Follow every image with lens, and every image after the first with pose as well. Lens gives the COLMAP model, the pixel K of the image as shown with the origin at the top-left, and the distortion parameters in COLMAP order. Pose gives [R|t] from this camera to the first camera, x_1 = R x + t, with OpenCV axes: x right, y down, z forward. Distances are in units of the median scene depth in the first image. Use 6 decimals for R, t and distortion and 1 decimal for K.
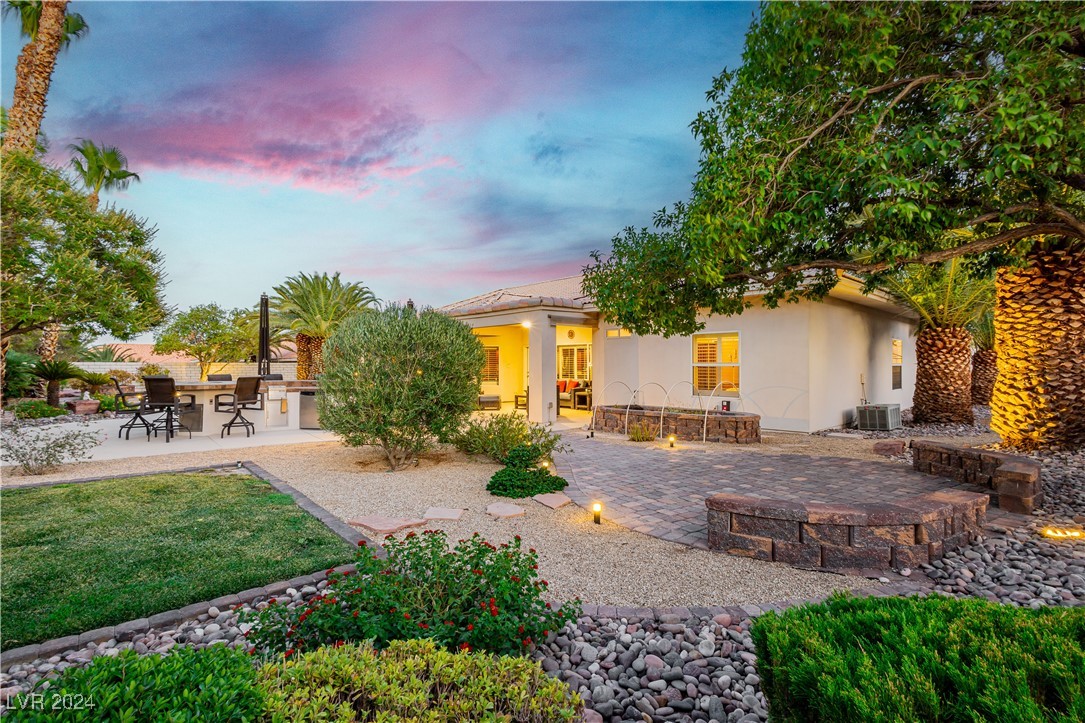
lens RADIAL K [[492.4, 0, 542.5], [0, 492.4, 361.5], [0, 0, 1]] dist [-0.000668, -0.000013]
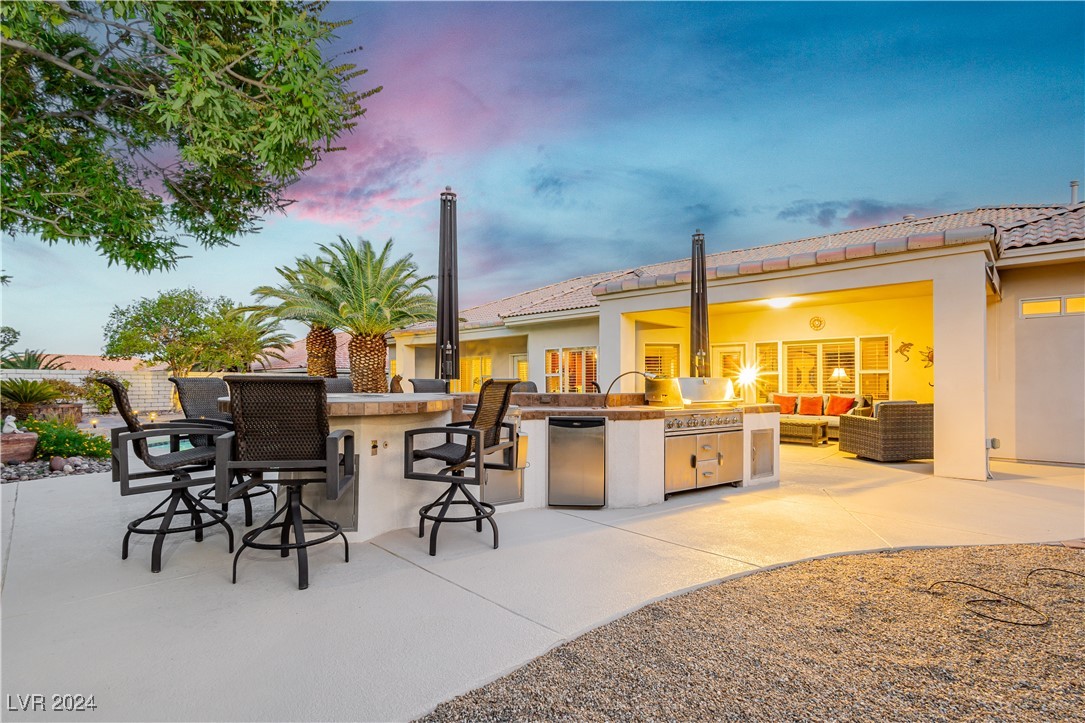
lens RADIAL K [[507.0, 0, 541.6], [0, 507.0, 377.8], [0, 0, 1]] dist [-0.011976, -0.000449]
pose [[0.996852, 0.004519, 0.079154, -0.386658], [-0.004254, 0.999985, -0.003525, 0.020065], [-0.079169, 0.003177, 0.996856, 0.407051]]
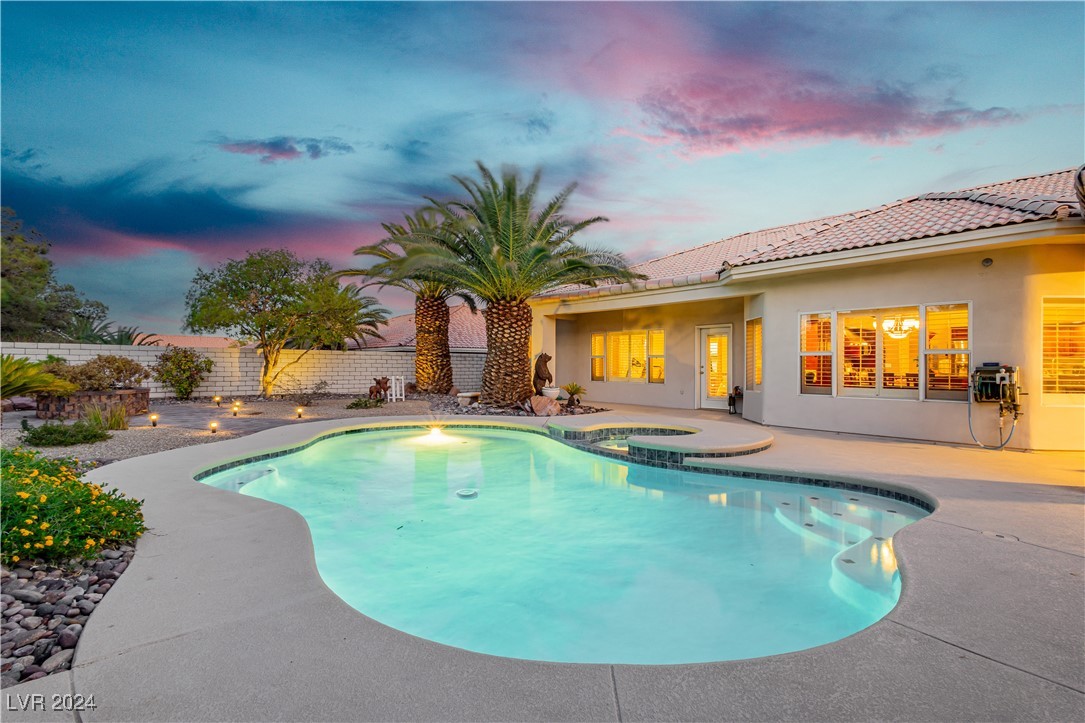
lens RADIAL K [[492.4, 0, 542.5], [0, 492.4, 361.5], [0, 0, 1]] dist [-0.000668, -0.000013]
pose [[0.999185, 0.012078, -0.038525, -0.587258], [-0.012093, 0.999927, -0.000151, 0.023845], [0.038520, 0.000617, 0.999258, 0.737868]]
